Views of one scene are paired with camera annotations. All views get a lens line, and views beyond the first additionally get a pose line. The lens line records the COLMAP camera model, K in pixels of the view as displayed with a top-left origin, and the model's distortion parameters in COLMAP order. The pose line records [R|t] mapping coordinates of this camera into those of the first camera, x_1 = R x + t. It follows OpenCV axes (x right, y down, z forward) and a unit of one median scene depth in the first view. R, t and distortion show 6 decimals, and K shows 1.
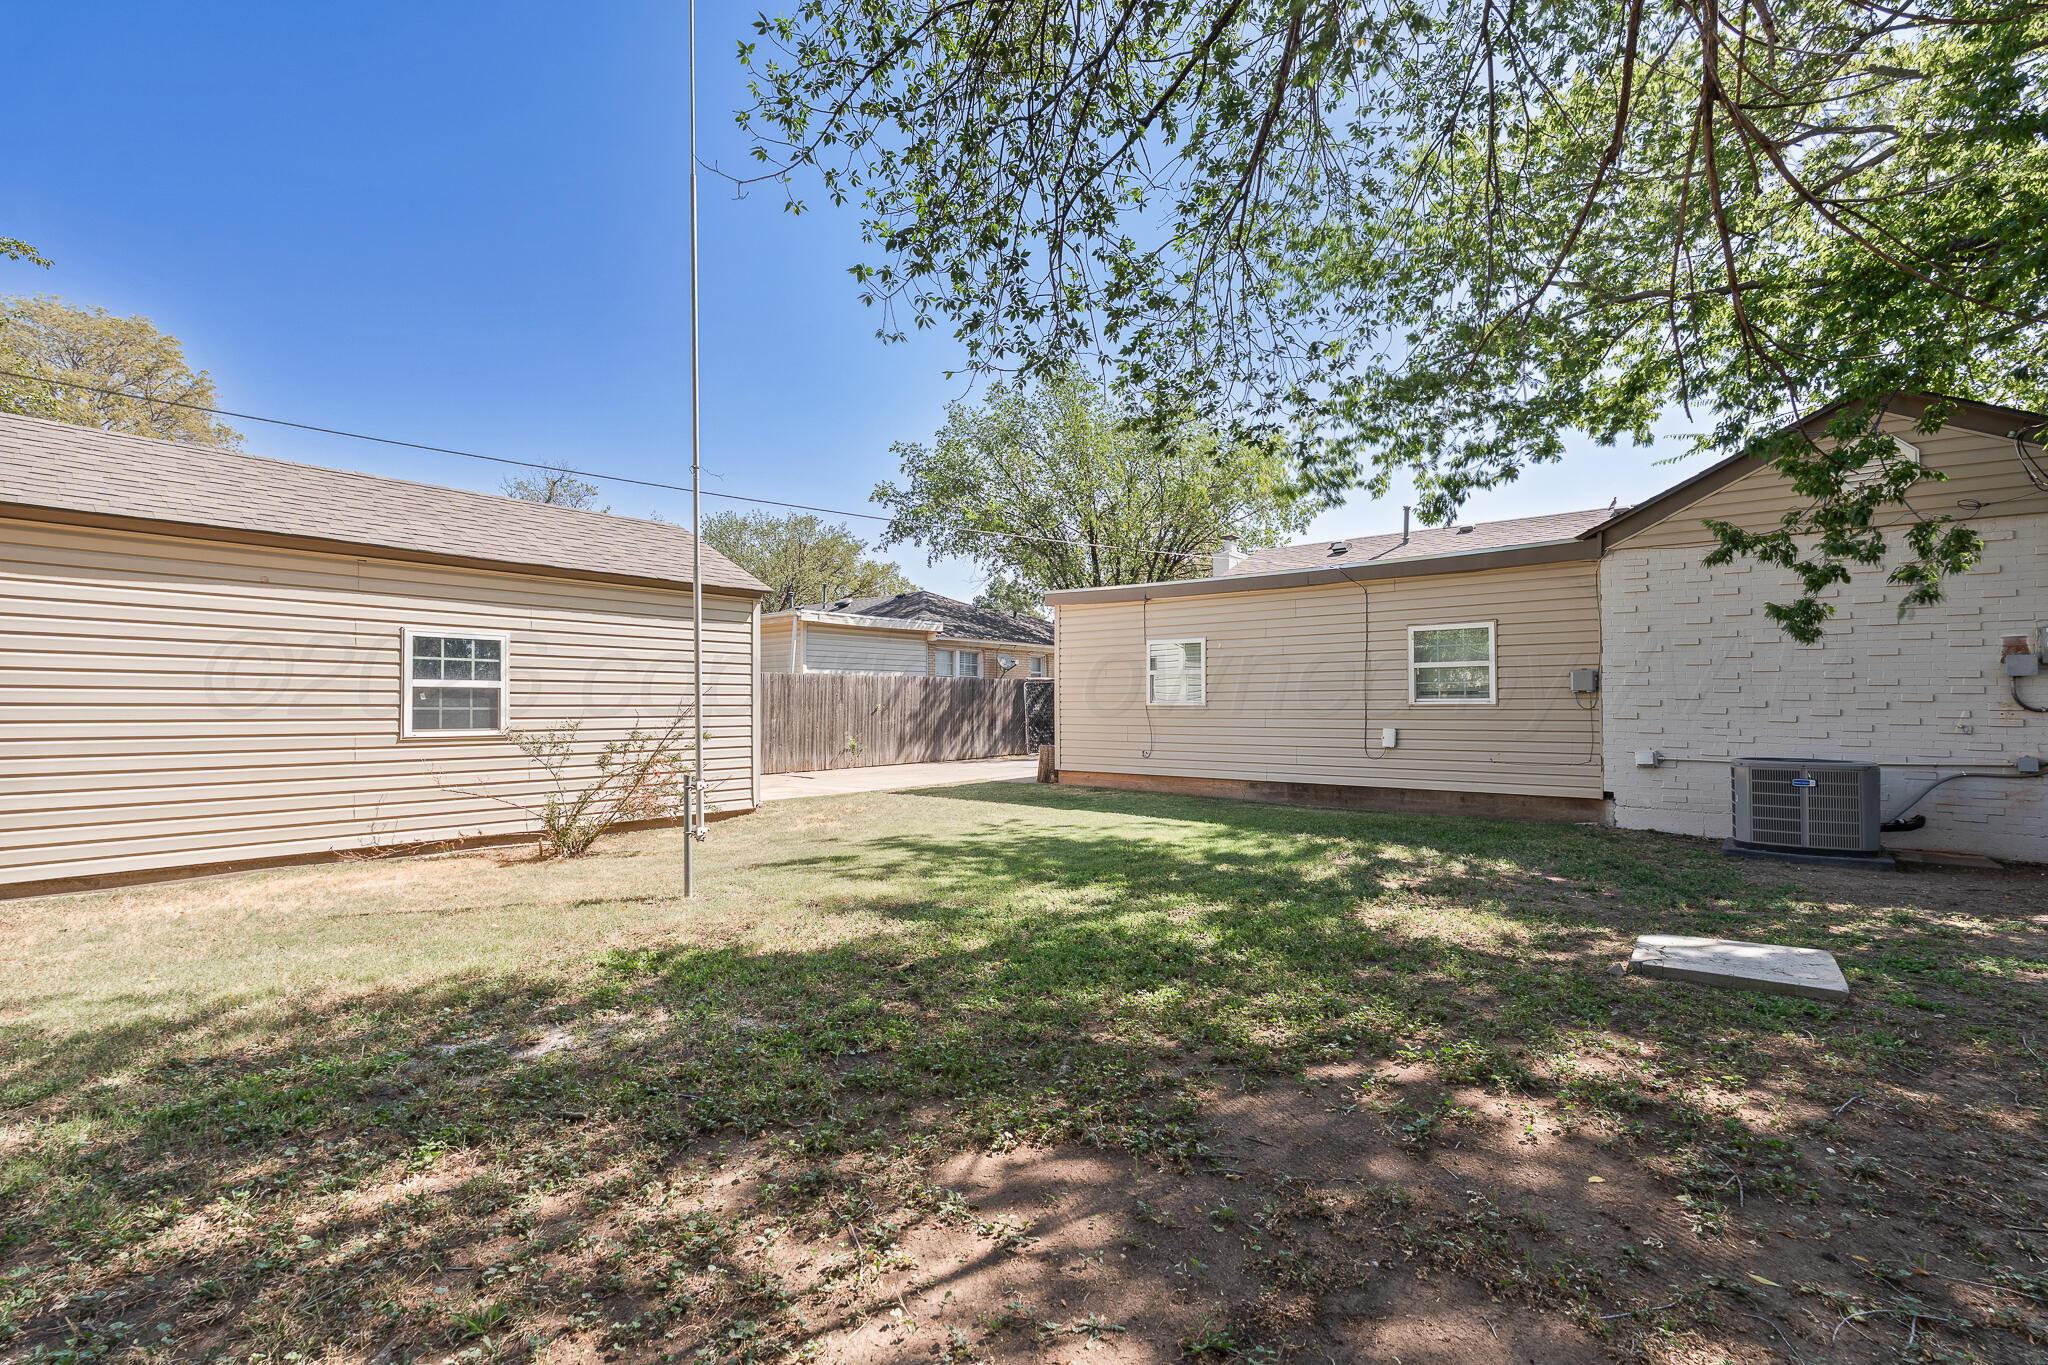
lens RADIAL K [[899.7, 0, 1025.1], [0, 899.7, 697.1], [0, 0, 1]] dist [-0.005719, 0.000129]
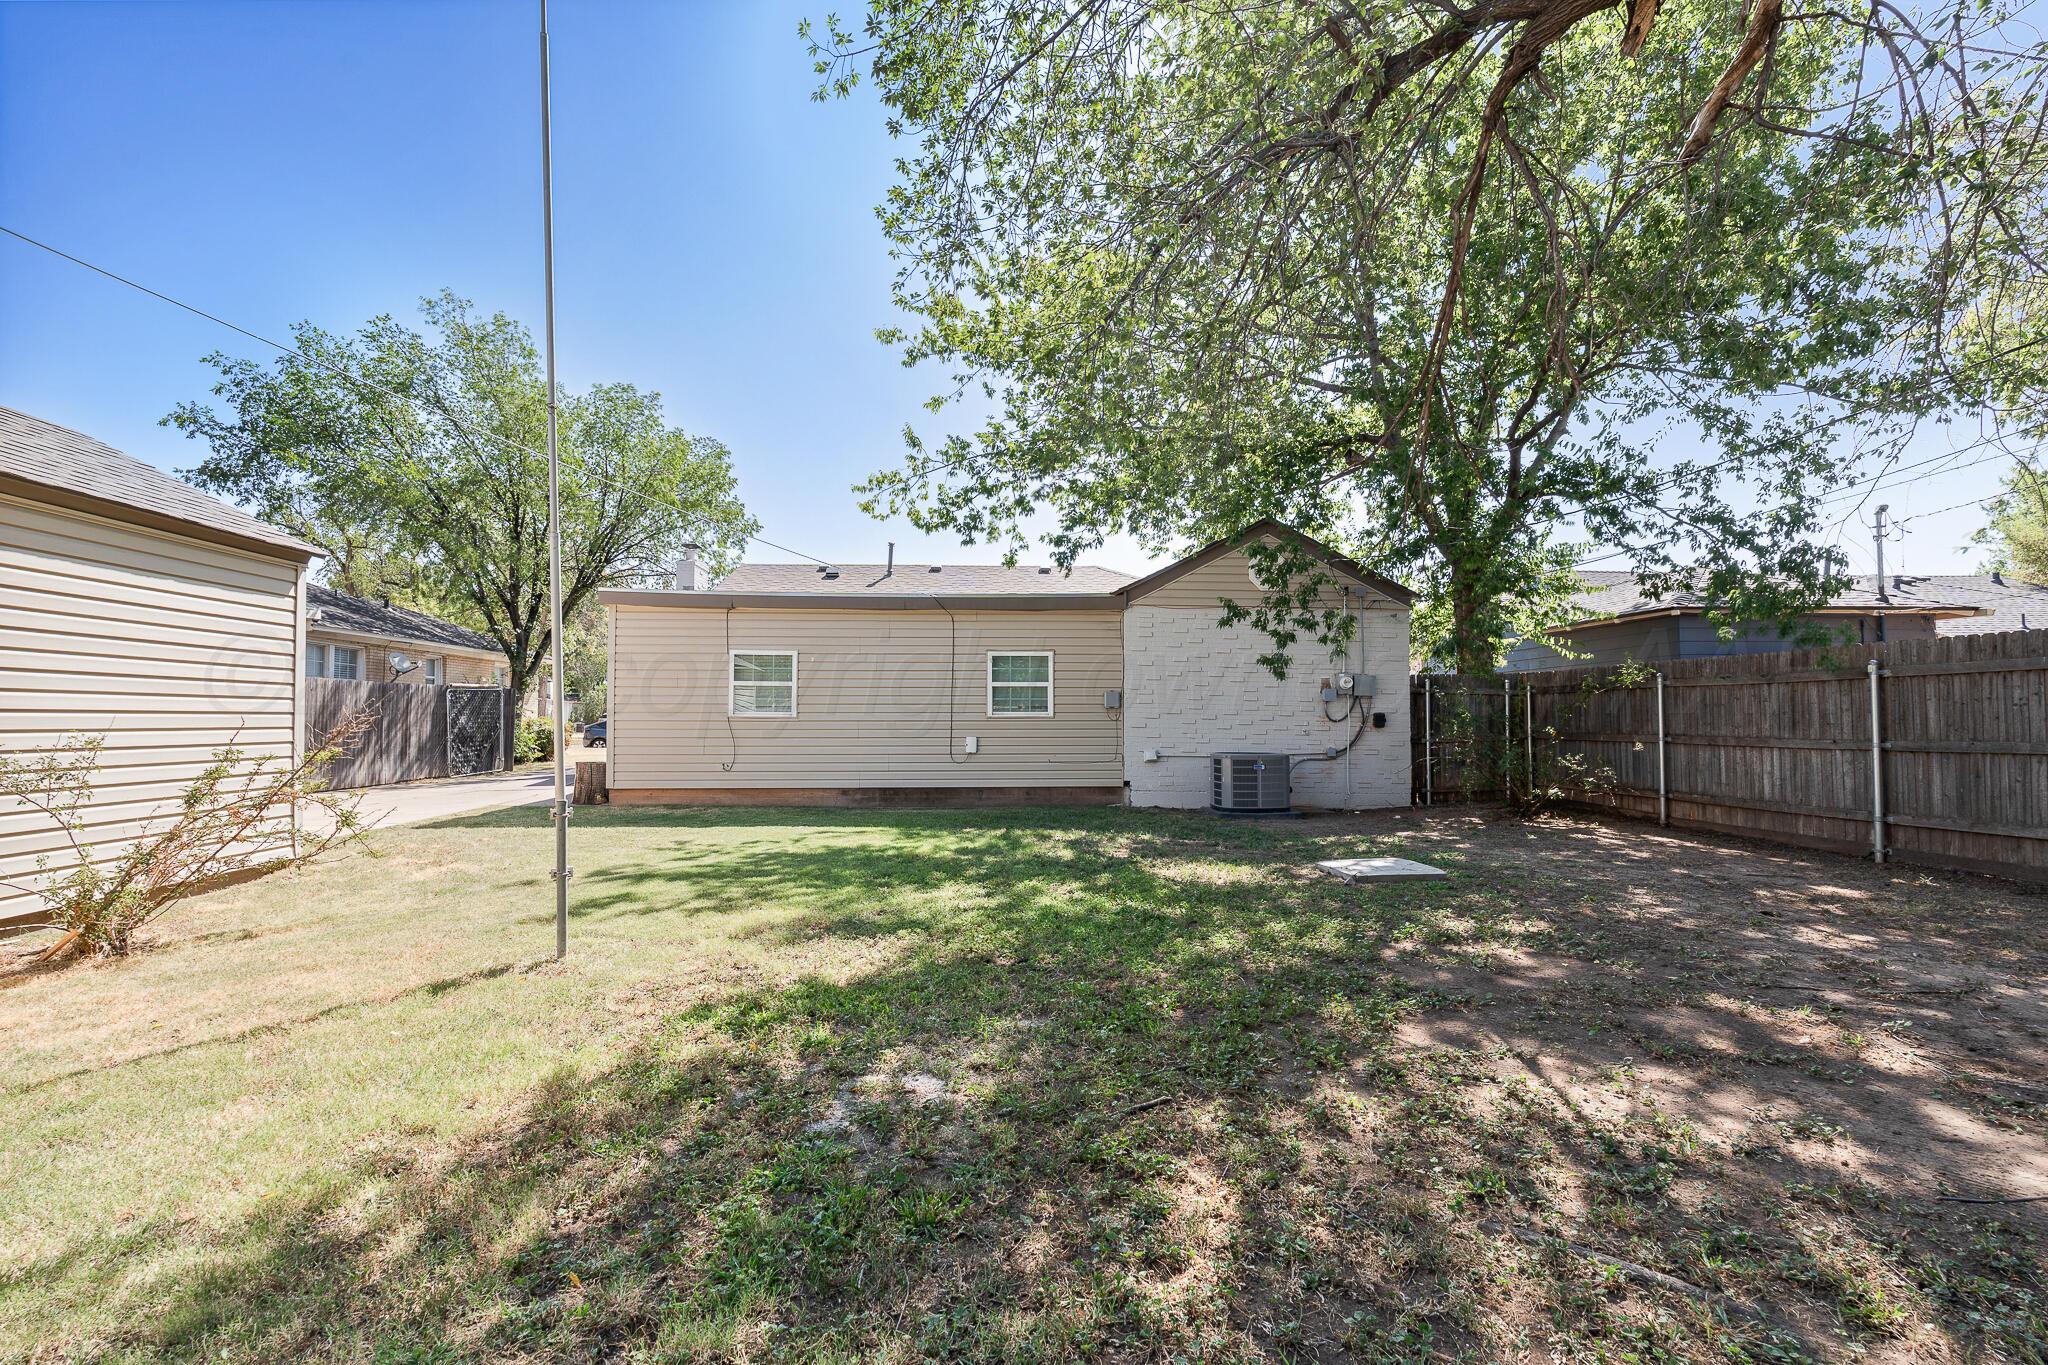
lens RADIAL K [[899.7, 0, 1021.0], [0, 899.7, 685.6], [0, 0, 1]] dist [-0.005719, 0.000129]
pose [[0.730208, 0.028632, 0.682625, -0.405397], [-0.007270, 0.999391, -0.034142, 0.008746], [-0.683187, 0.019968, 0.729971, 0.108514]]
